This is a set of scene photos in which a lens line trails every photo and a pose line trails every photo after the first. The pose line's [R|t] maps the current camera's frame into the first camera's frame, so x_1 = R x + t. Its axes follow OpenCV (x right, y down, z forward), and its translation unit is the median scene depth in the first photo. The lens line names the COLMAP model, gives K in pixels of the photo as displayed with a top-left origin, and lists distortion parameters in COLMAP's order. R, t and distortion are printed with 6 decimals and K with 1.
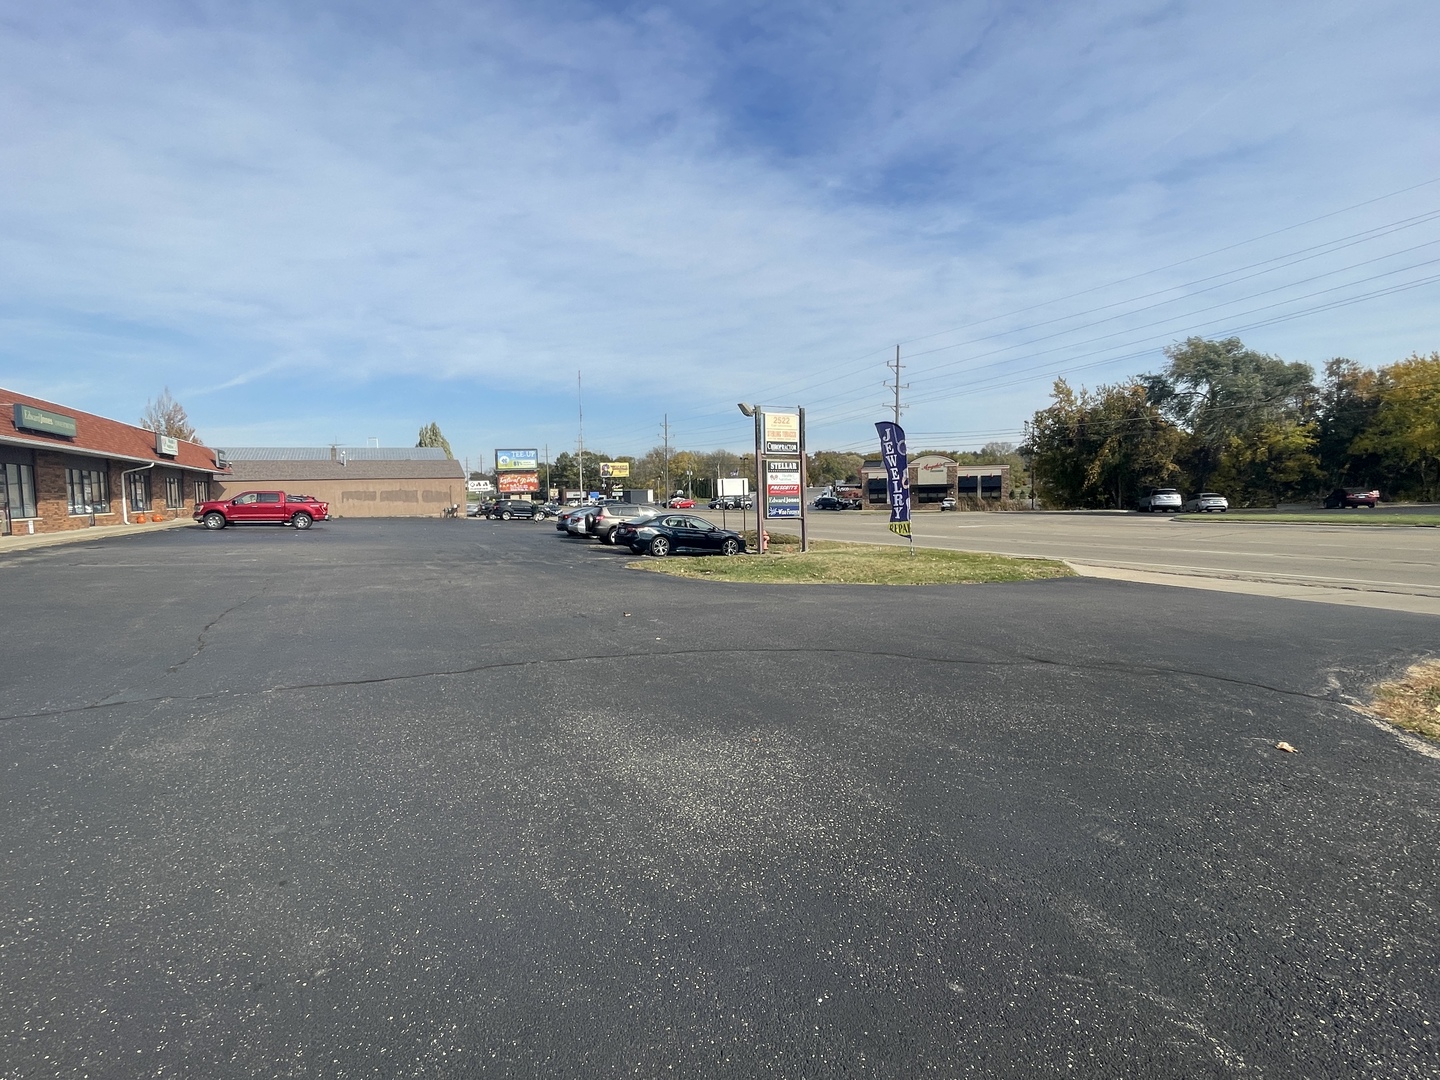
lens RADIAL K [[705.8, 0, 677.6], [0, 705.8, 487.6], [0, 0, 1]] dist [0.001328, 0.000495]
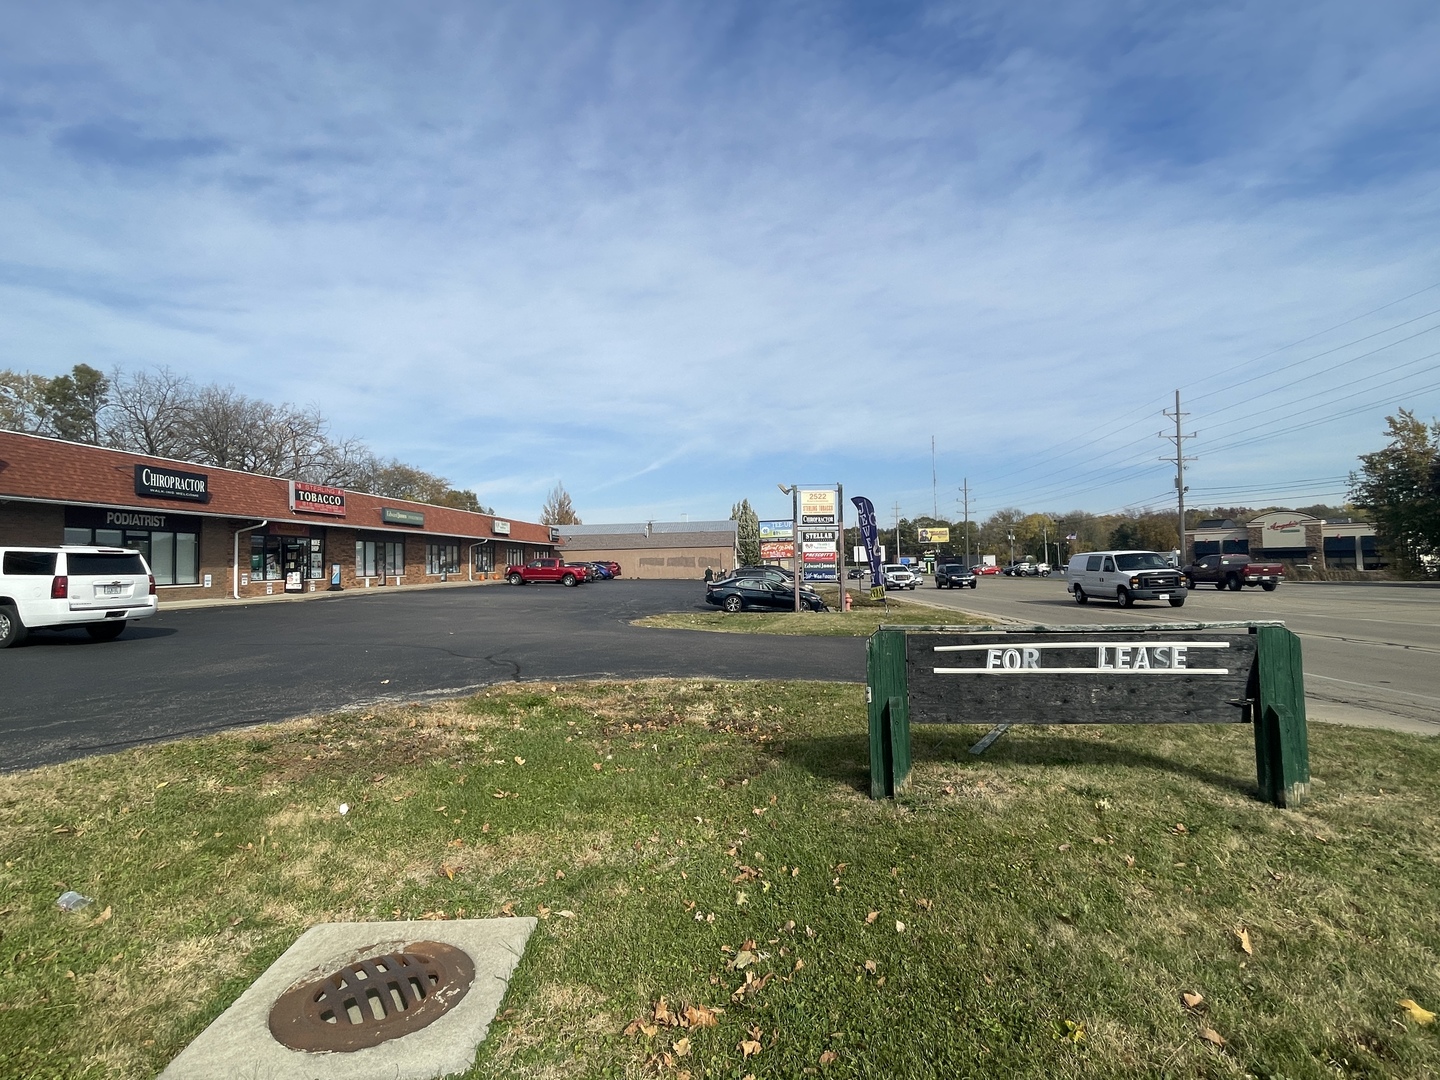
lens RADIAL K [[709.4, 0, 722.1], [0, 709.4, 517.3], [0, 0, 1]] dist [-0.001117, 0.002474]
pose [[0.876720, -0.029989, -0.480065, 0.187615], [0.005807, 0.998642, -0.051778, -0.000798], [0.480965, 0.042607, 0.875704, -0.028689]]
